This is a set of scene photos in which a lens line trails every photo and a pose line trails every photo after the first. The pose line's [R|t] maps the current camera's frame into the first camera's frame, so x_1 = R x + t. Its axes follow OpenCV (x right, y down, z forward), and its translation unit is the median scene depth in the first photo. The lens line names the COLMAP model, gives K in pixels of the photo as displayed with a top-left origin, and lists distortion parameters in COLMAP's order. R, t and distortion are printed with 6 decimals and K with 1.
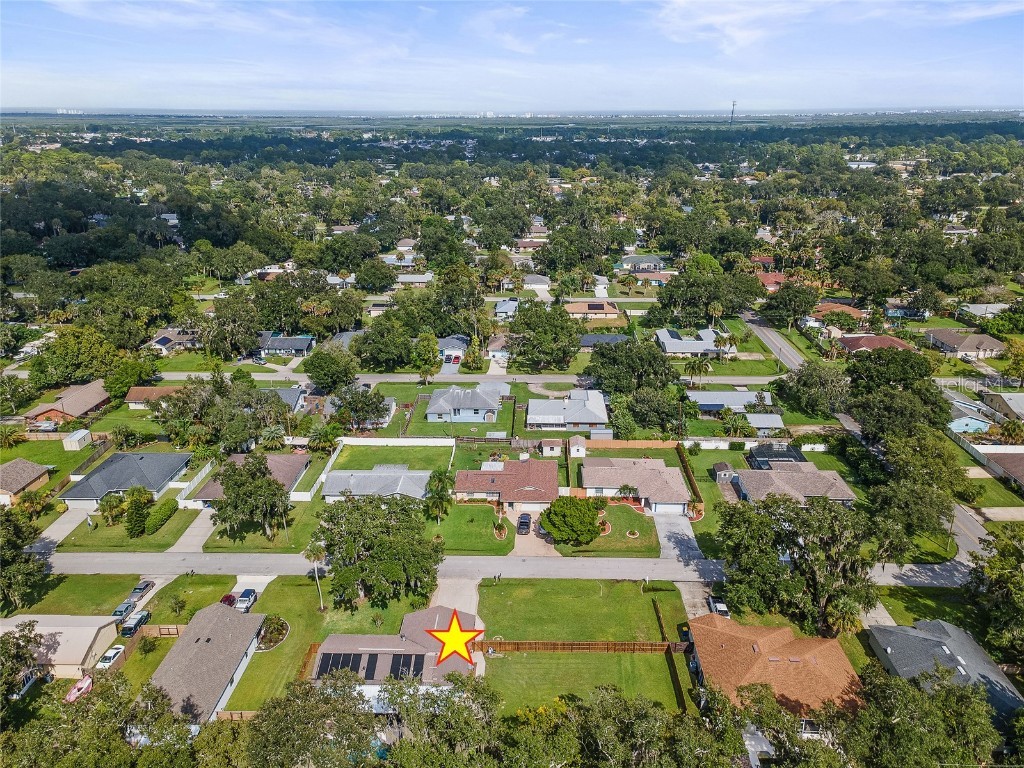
lens RADIAL K [[768.7, 0, 532.2], [0, 768.7, 384.7], [0, 0, 1]] dist [0.004230, 0.003016]
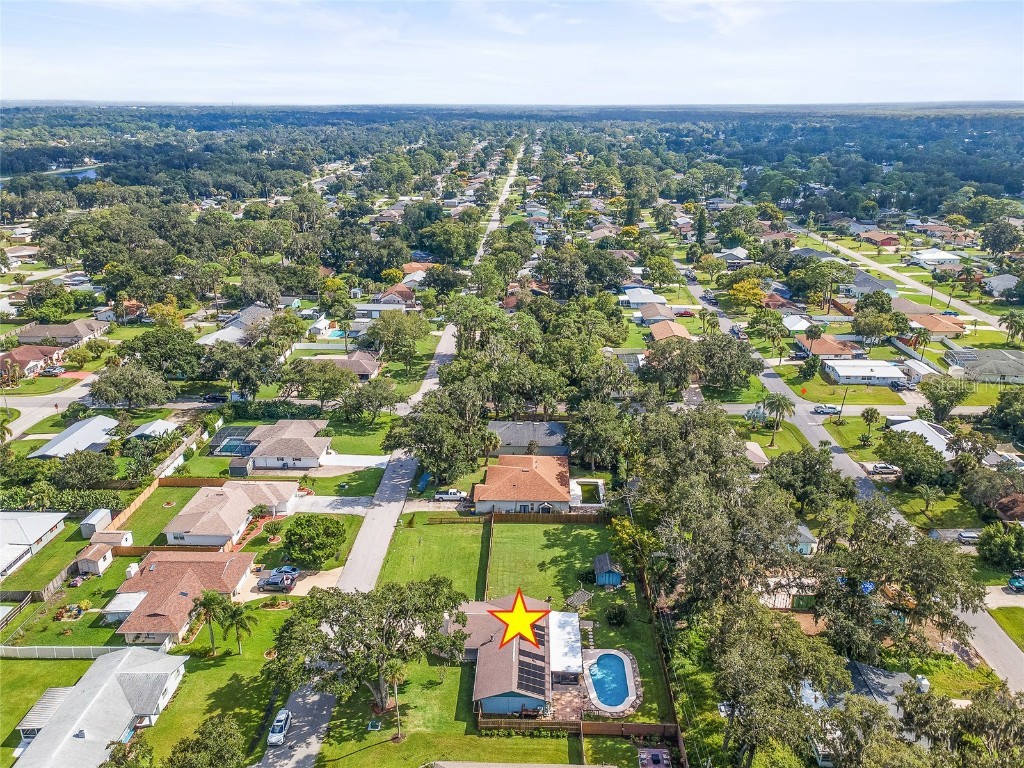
lens RADIAL K [[768.7, 0, 532.2], [0, 768.7, 384.7], [0, 0, 1]] dist [0.004230, 0.003016]
pose [[-0.007530, -0.342788, 0.939382, -0.941473], [0.333278, 0.884838, 0.325556, -0.256649], [-0.942798, 0.315527, 0.107581, 0.698098]]
